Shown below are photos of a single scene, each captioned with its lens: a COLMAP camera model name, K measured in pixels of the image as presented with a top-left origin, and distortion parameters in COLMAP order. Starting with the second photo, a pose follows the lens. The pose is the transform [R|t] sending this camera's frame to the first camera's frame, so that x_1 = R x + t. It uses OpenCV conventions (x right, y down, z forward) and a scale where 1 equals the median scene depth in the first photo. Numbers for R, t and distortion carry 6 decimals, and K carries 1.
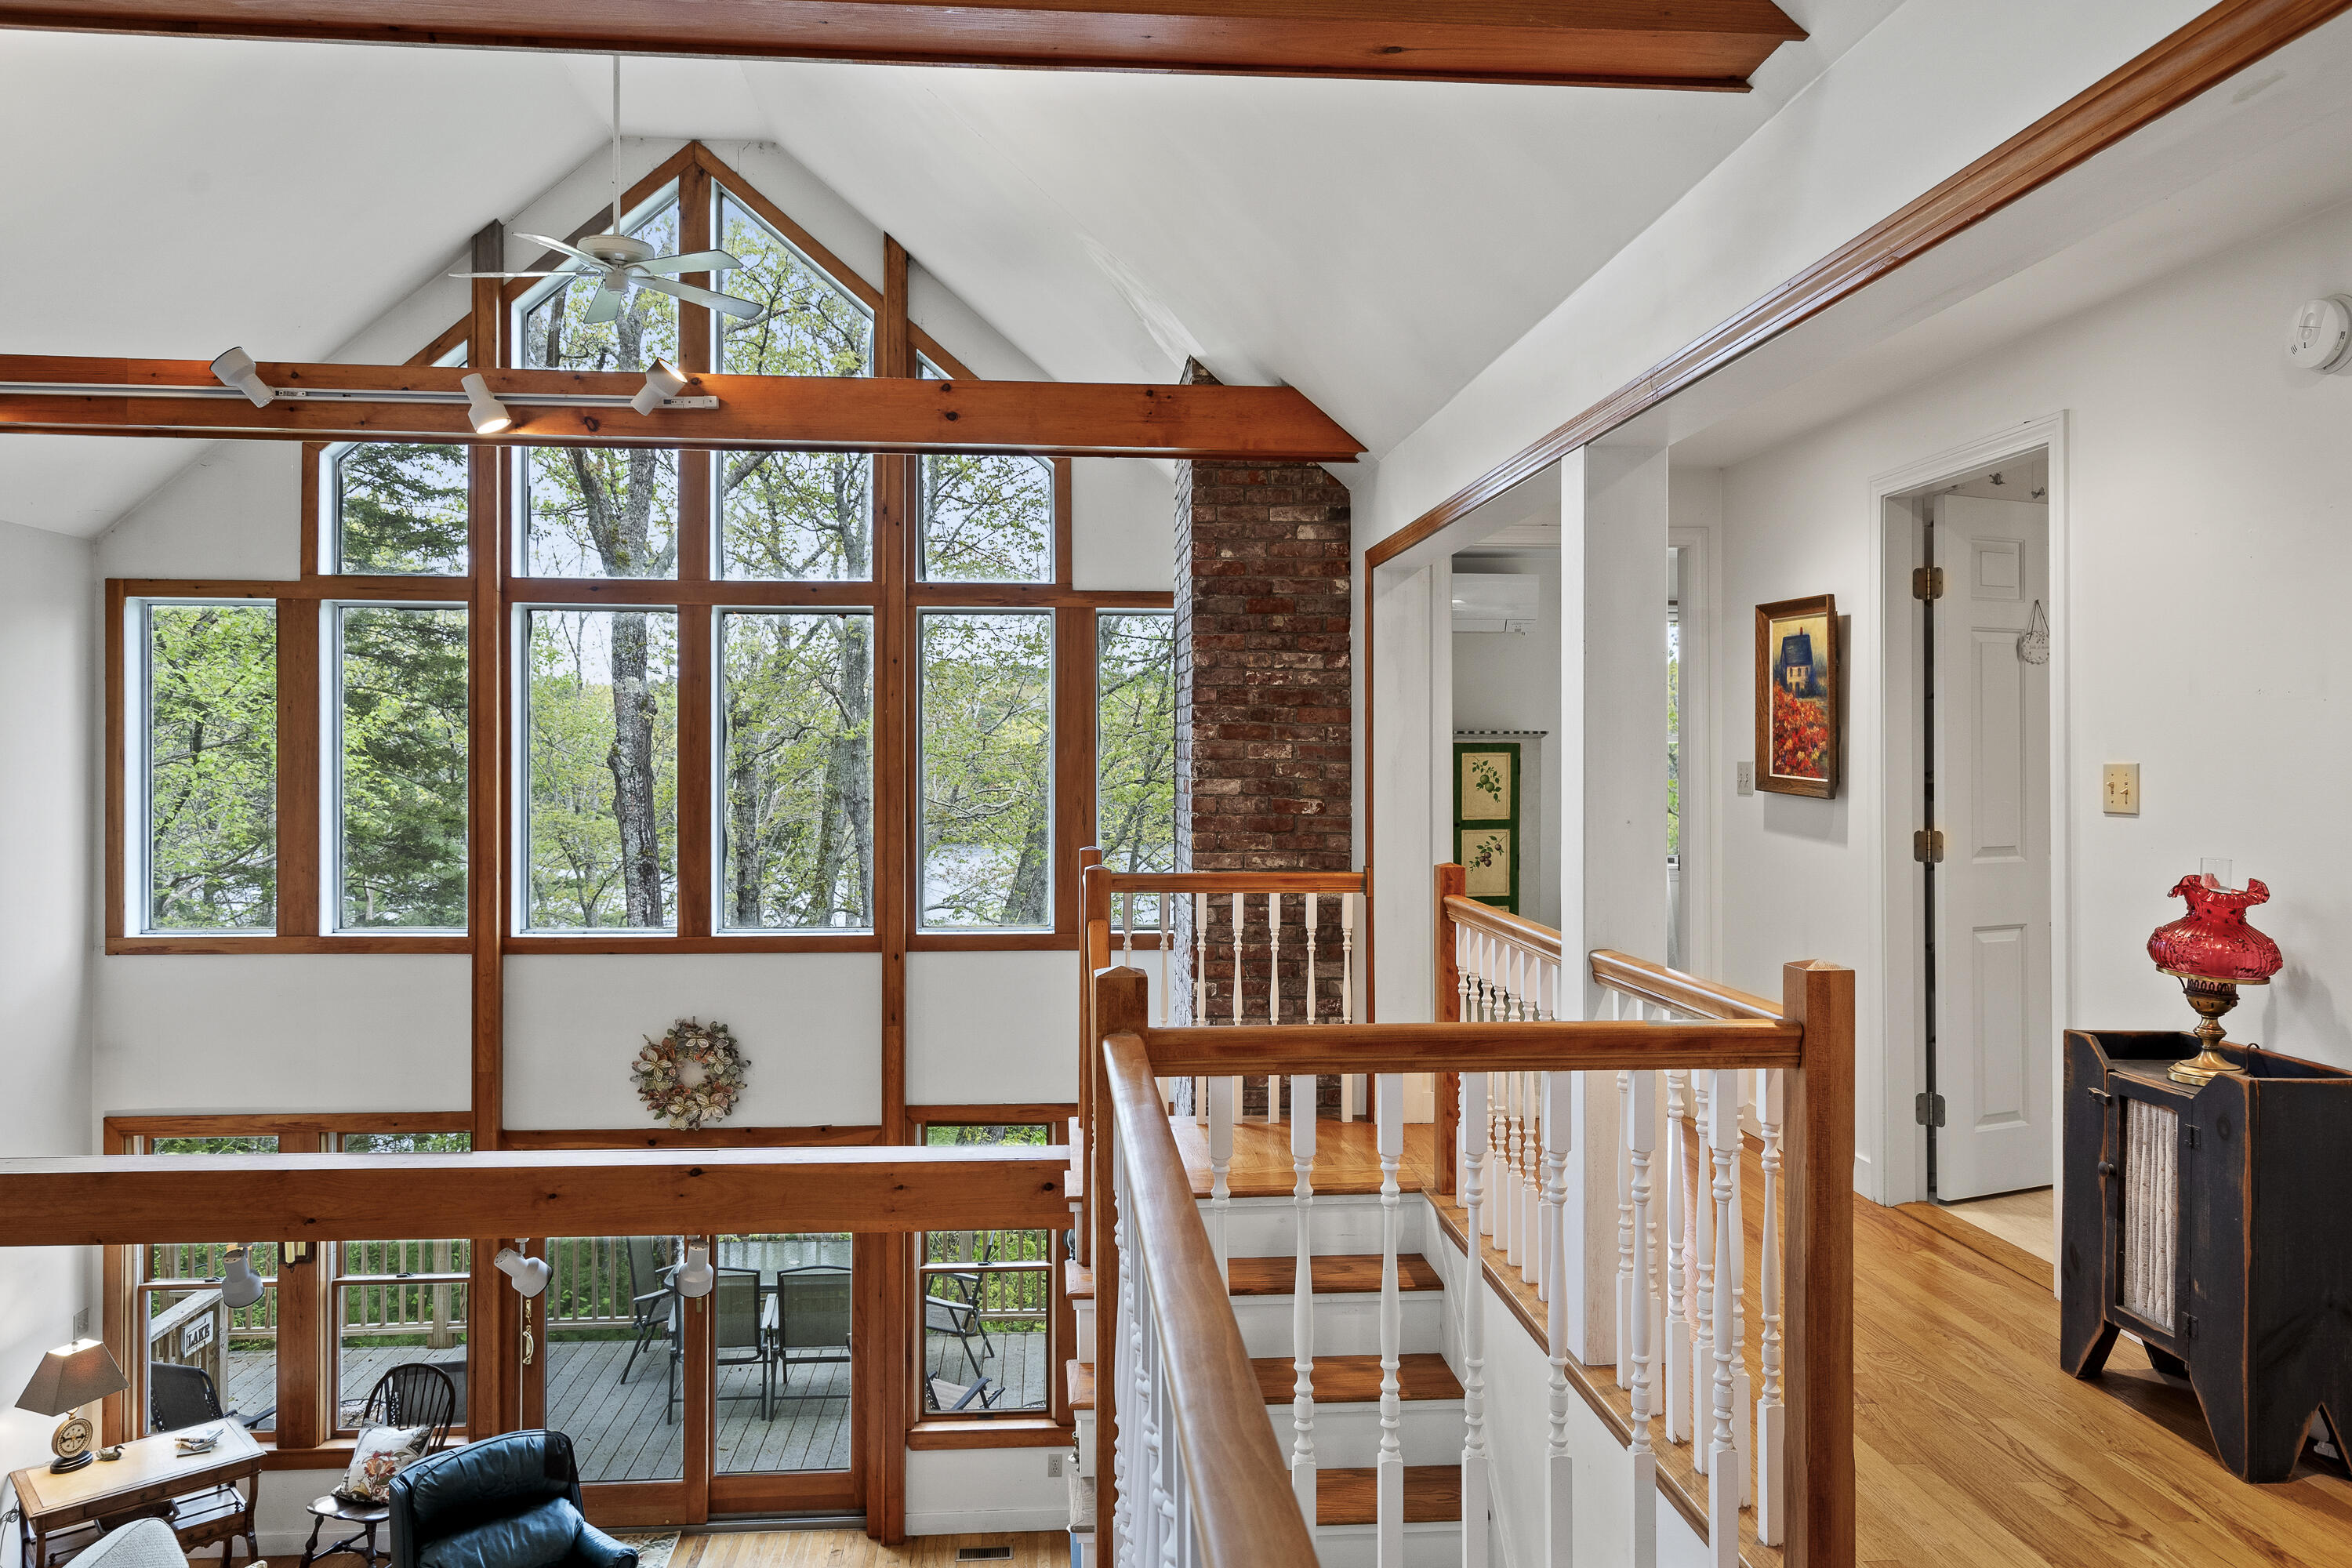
lens RADIAL K [[1592.4, 0, 1172.9], [0, 1592.4, 764.3], [0, 0, 1]] dist [0.007933, 0.000081]
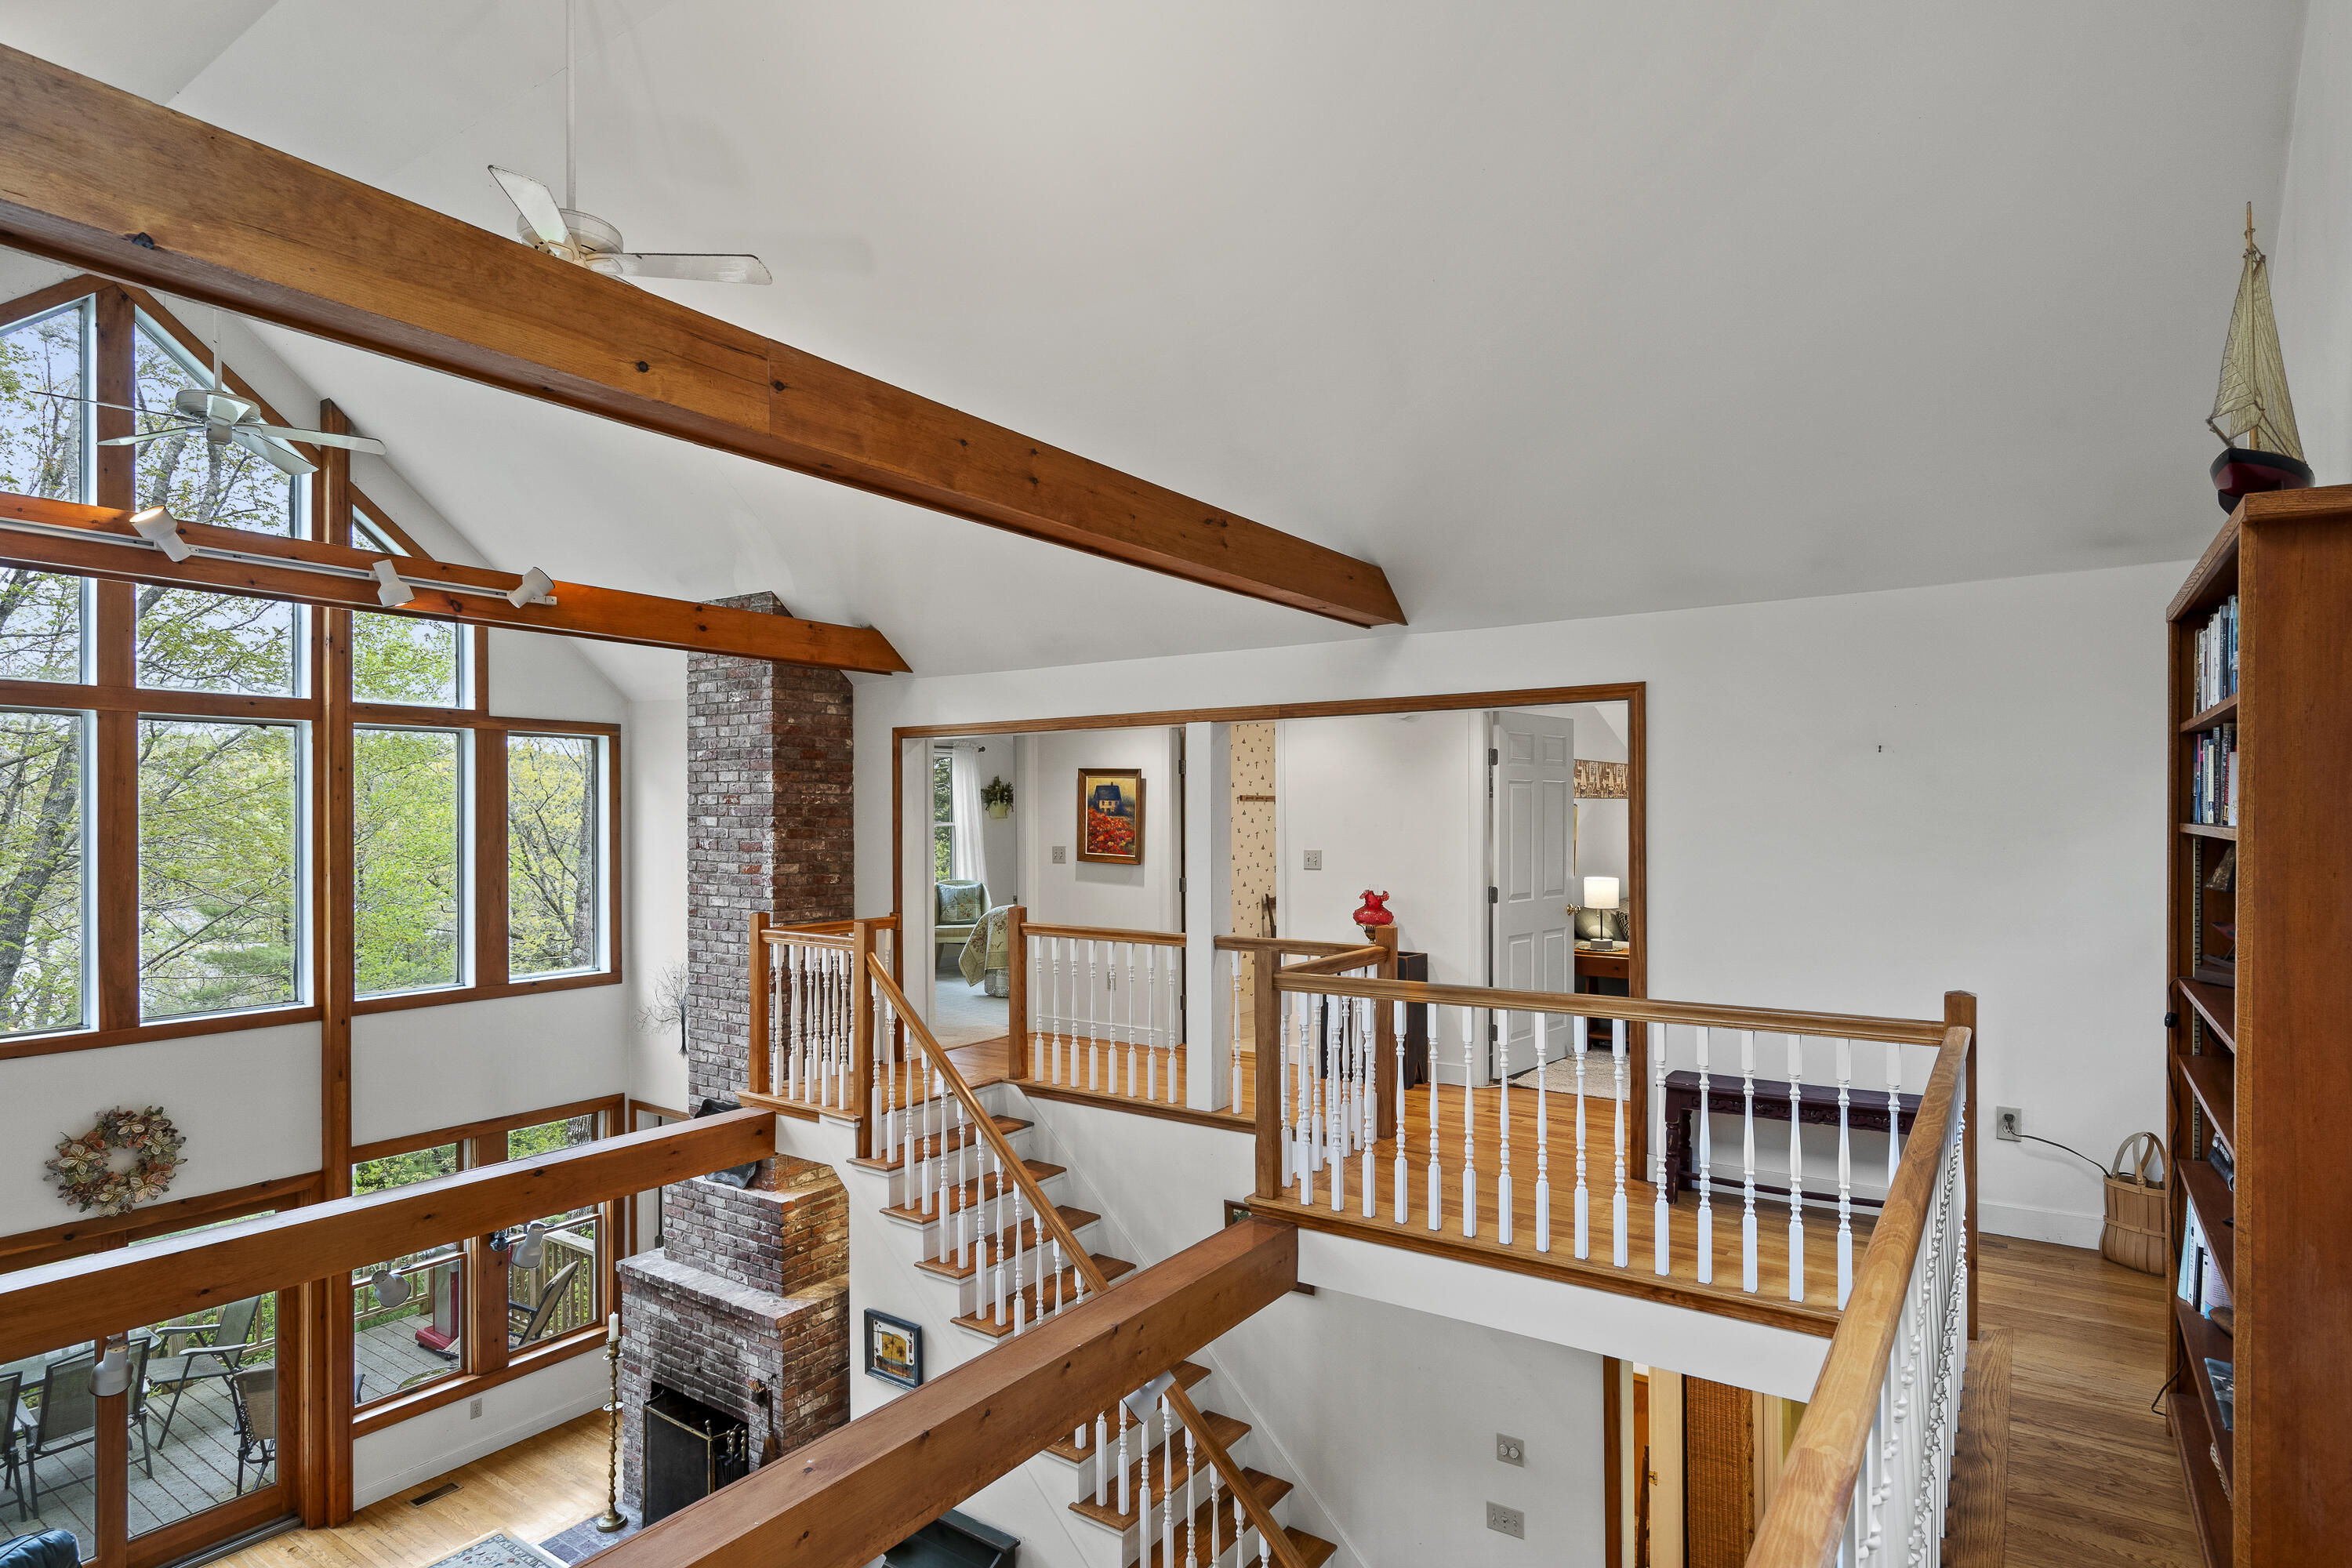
lens RADIAL K [[1233.1, 0, 1168.1], [0, 1233.1, 820.8], [0, 0, 1]] dist [-0.000609, 0.000690]
pose [[0.630991, -0.009183, 0.775736, -0.674361], [0.008714, 0.999951, 0.004749, -0.035602], [-0.775741, 0.003763, 0.631040, -0.057937]]
